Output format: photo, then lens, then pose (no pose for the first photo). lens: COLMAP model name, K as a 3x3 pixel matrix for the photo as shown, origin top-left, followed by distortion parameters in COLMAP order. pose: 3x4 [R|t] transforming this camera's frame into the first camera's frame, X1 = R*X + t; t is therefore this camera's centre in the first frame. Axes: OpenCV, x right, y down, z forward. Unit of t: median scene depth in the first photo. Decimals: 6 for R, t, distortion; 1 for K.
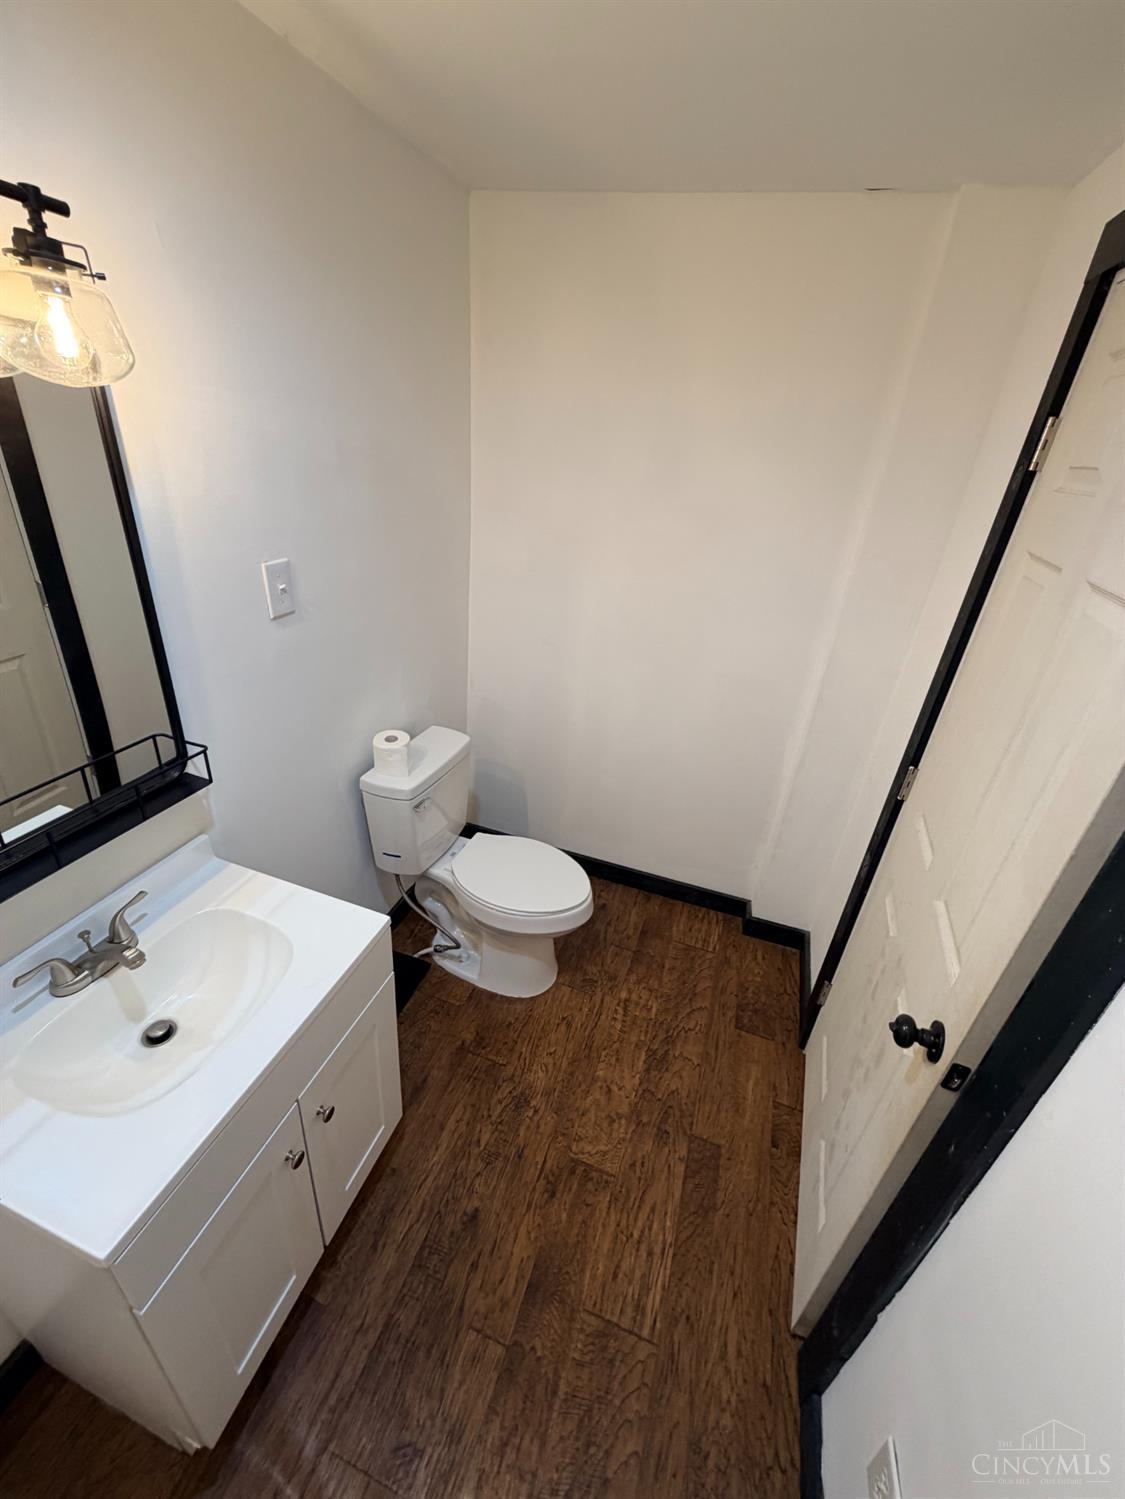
lens RADIAL K [[595.5, 0, 566.0], [0, 595.5, 744.0], [0, 0, 1]] dist [-0.001810, 0.000374]
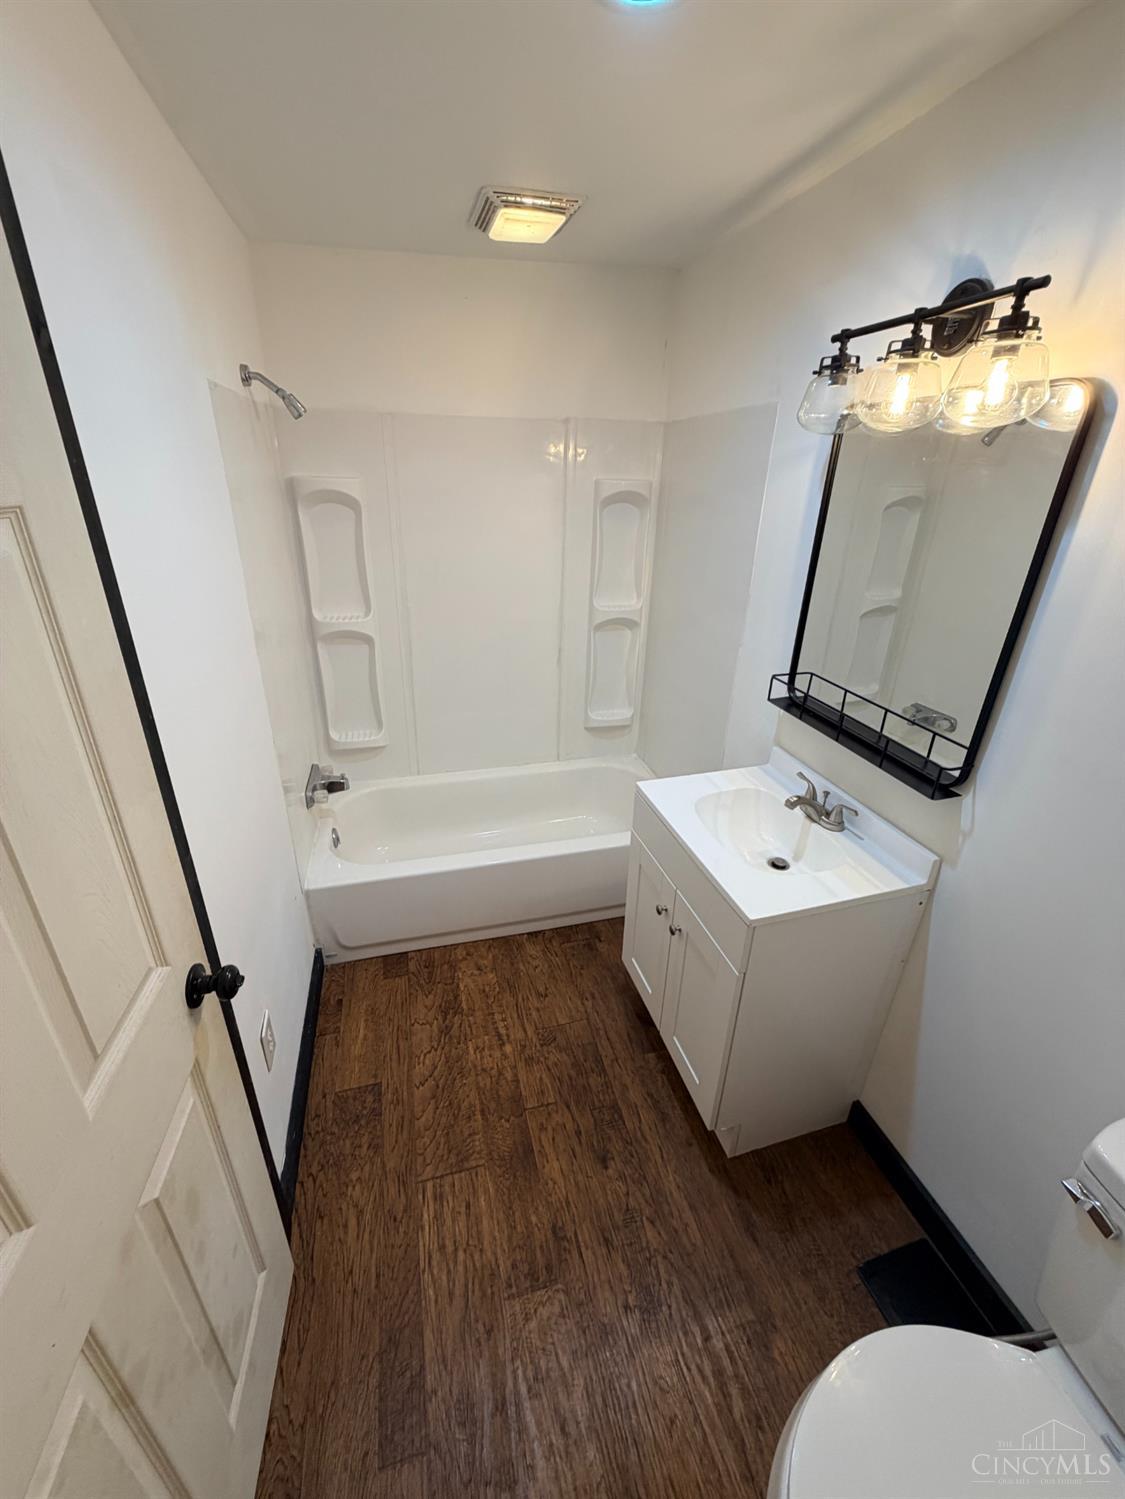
lens RADIAL K [[595.5, 0, 558.8], [0, 595.5, 744.9], [0, 0, 1]] dist [-0.001810, 0.000374]
pose [[-0.828249, 0.141026, -0.542323, 0.394976], [-0.333389, 0.653872, 0.679193, -0.399886], [0.450394, 0.743346, -0.494553, 0.959451]]
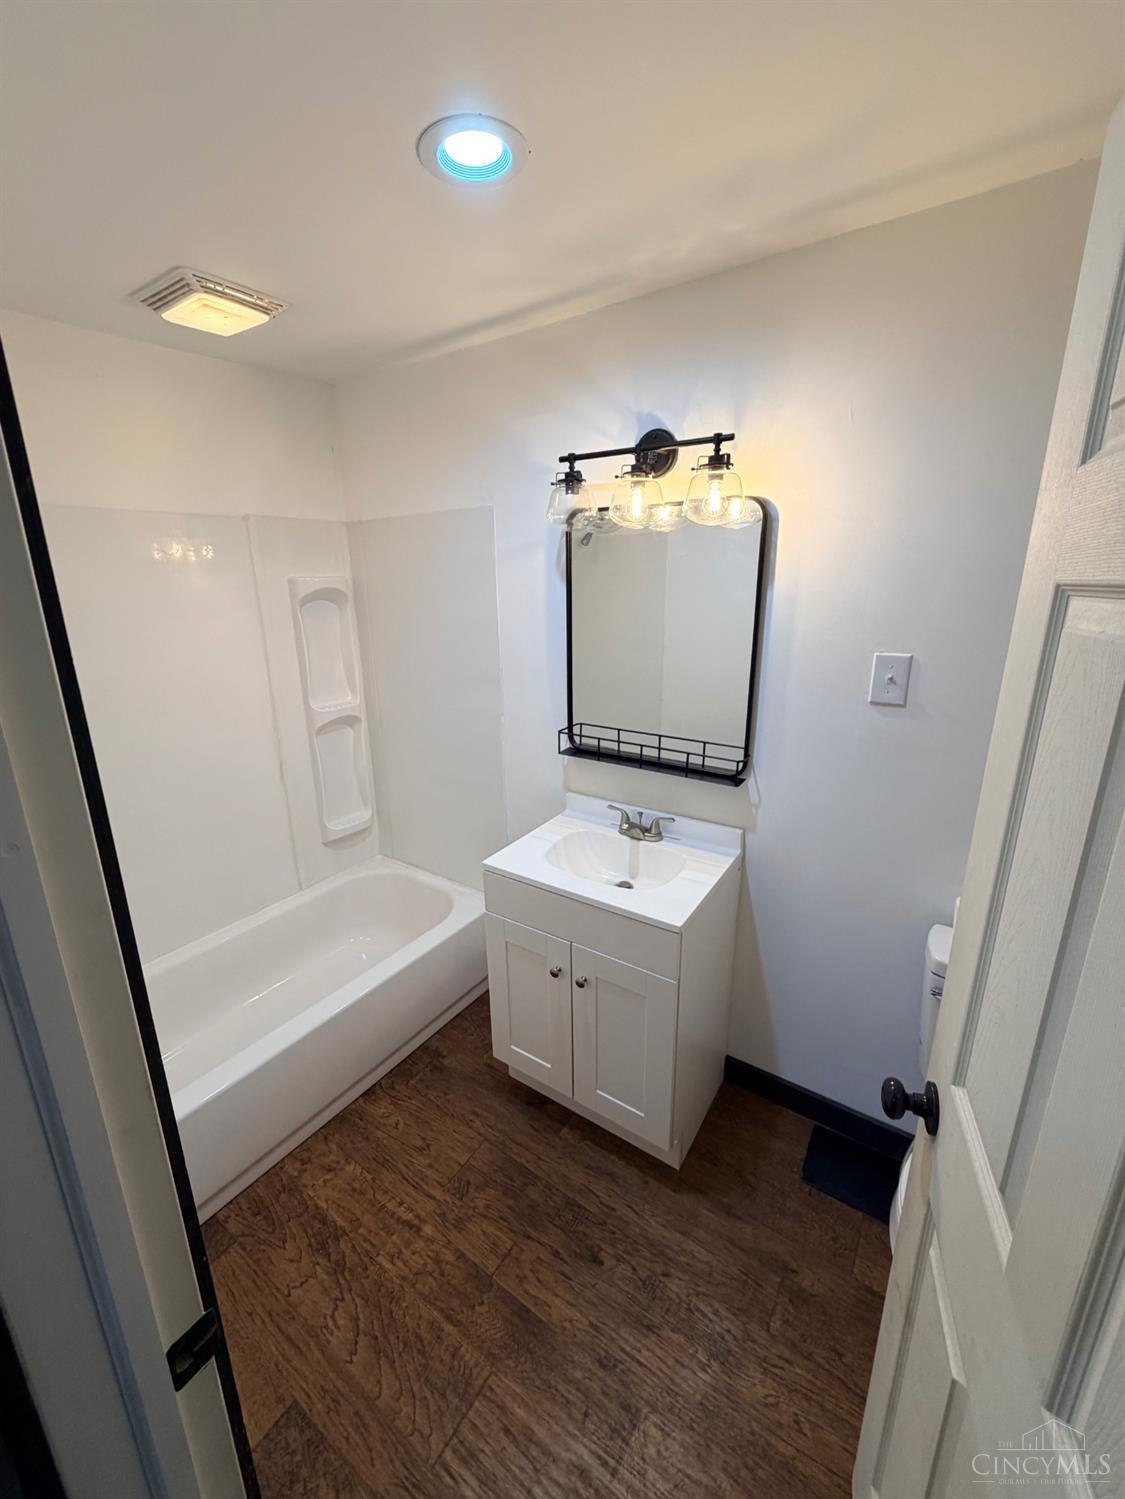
lens RADIAL K [[595.5, 0, 558.4], [0, 595.5, 744.8], [0, 0, 1]] dist [-0.001810, 0.000374]
pose [[-0.275106, 0.186822, -0.943088, 0.655624], [-0.451292, 0.841058, 0.298256, -0.201355], [0.848912, 0.507660, -0.147069, 0.673310]]
